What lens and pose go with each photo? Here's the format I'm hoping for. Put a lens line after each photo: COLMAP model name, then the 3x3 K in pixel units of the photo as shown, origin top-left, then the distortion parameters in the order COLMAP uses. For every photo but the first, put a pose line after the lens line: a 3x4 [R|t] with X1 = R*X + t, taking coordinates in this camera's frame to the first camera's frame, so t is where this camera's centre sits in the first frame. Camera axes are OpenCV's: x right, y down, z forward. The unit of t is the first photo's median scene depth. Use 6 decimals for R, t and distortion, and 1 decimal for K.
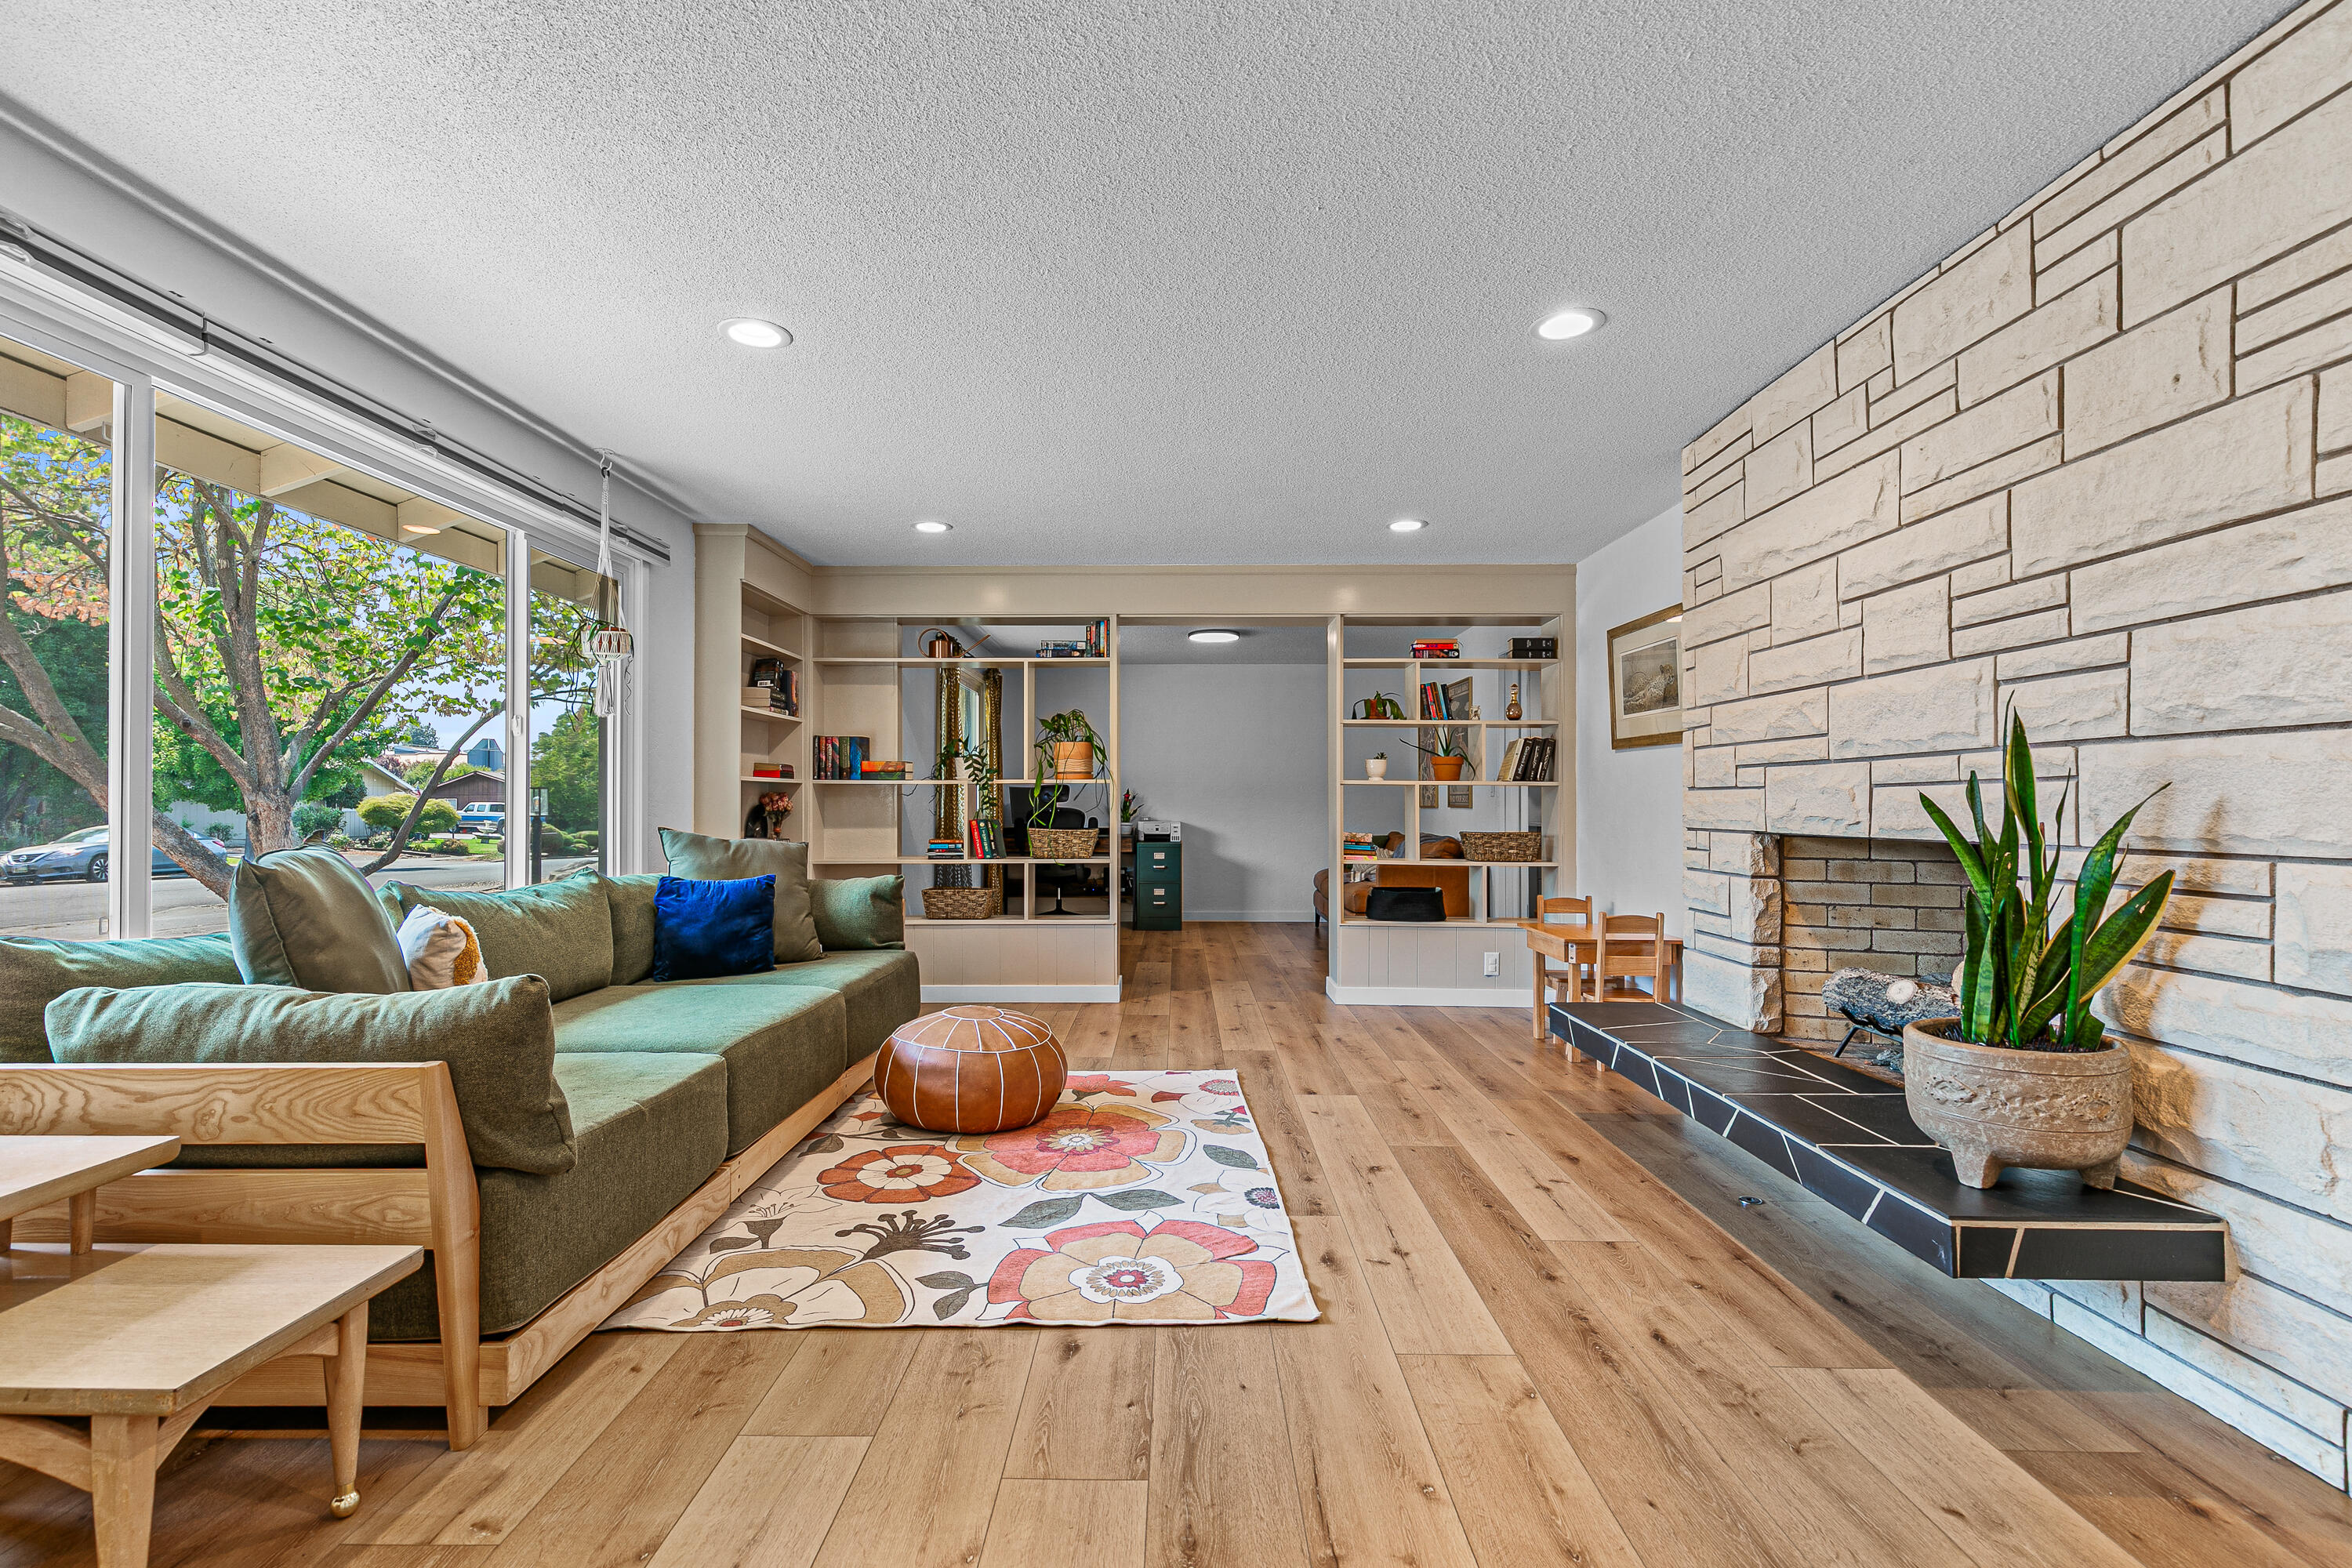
lens RADIAL K [[1072.7, 0, 1211.6], [0, 1072.7, 791.3], [0, 0, 1]] dist [0.011427, -0.001844]
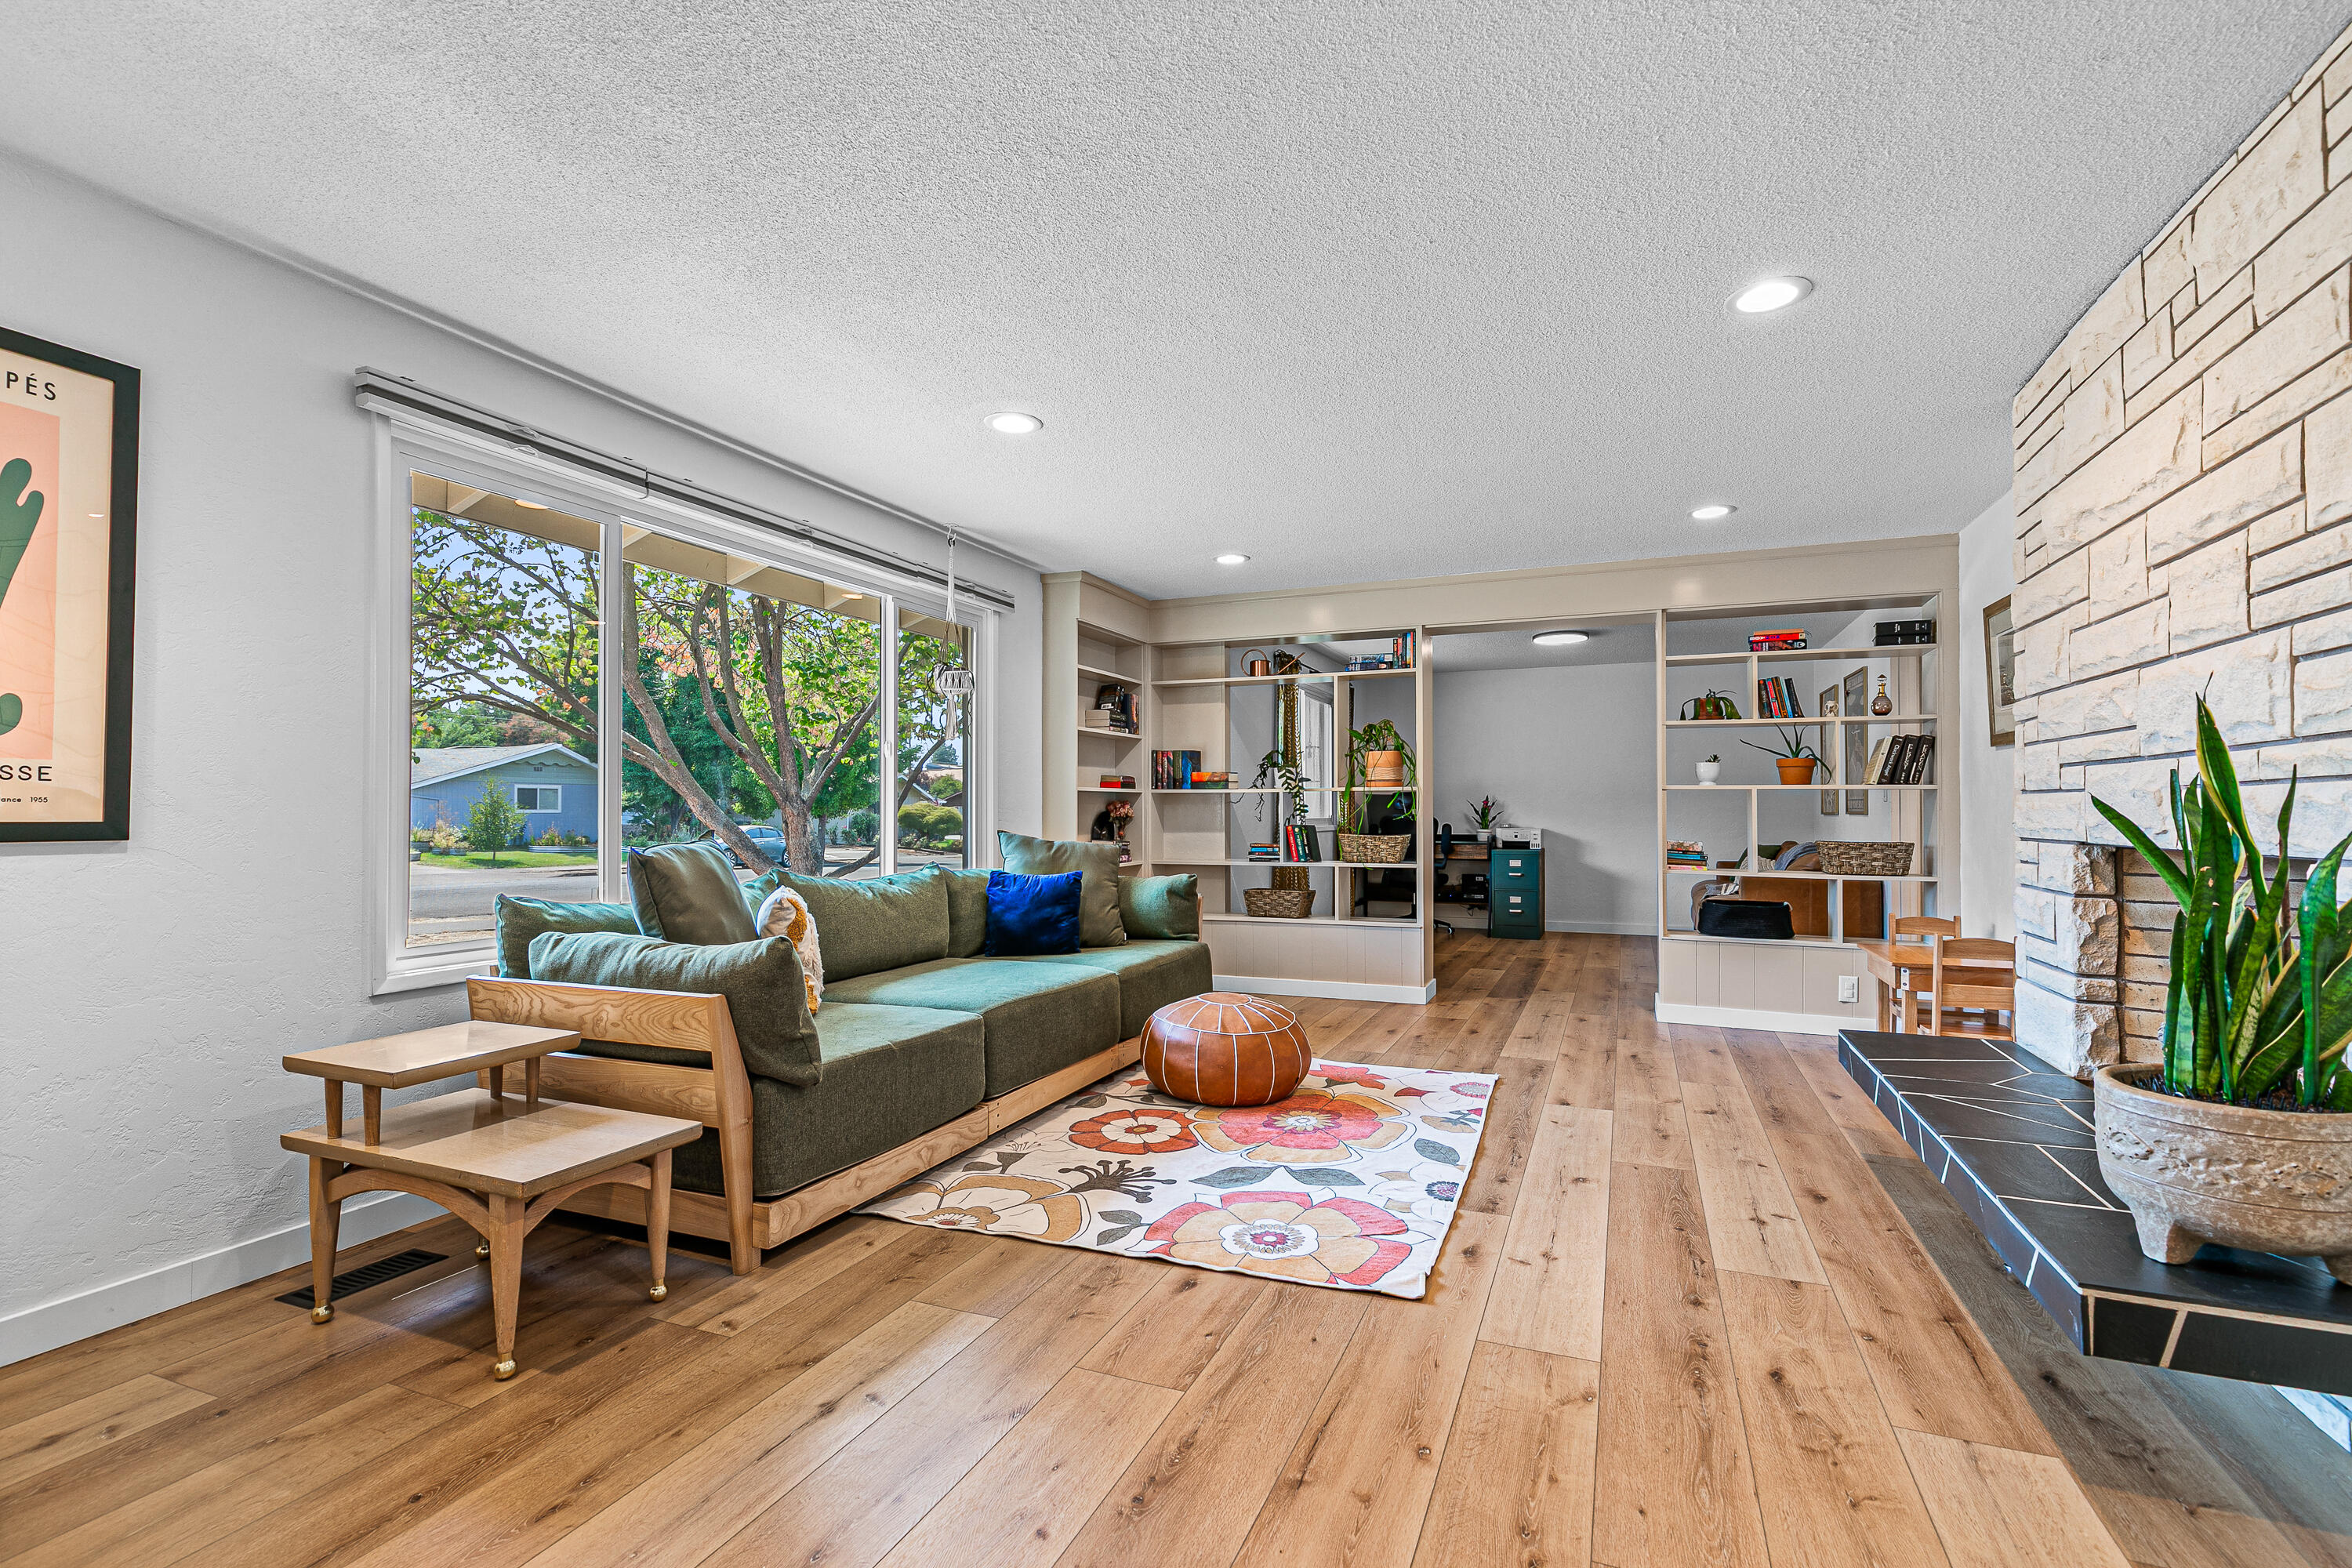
lens RADIAL K [[1072.7, 0, 1247.0], [0, 1072.7, 798.4], [0, 0, 1]] dist [0.011427, -0.001844]
pose [[0.933670, -0.005250, -0.358097, 0.246098], [0.005366, 0.999985, -0.000669, 0.000075], [0.358095, -0.001297, 0.933684, -0.035079]]
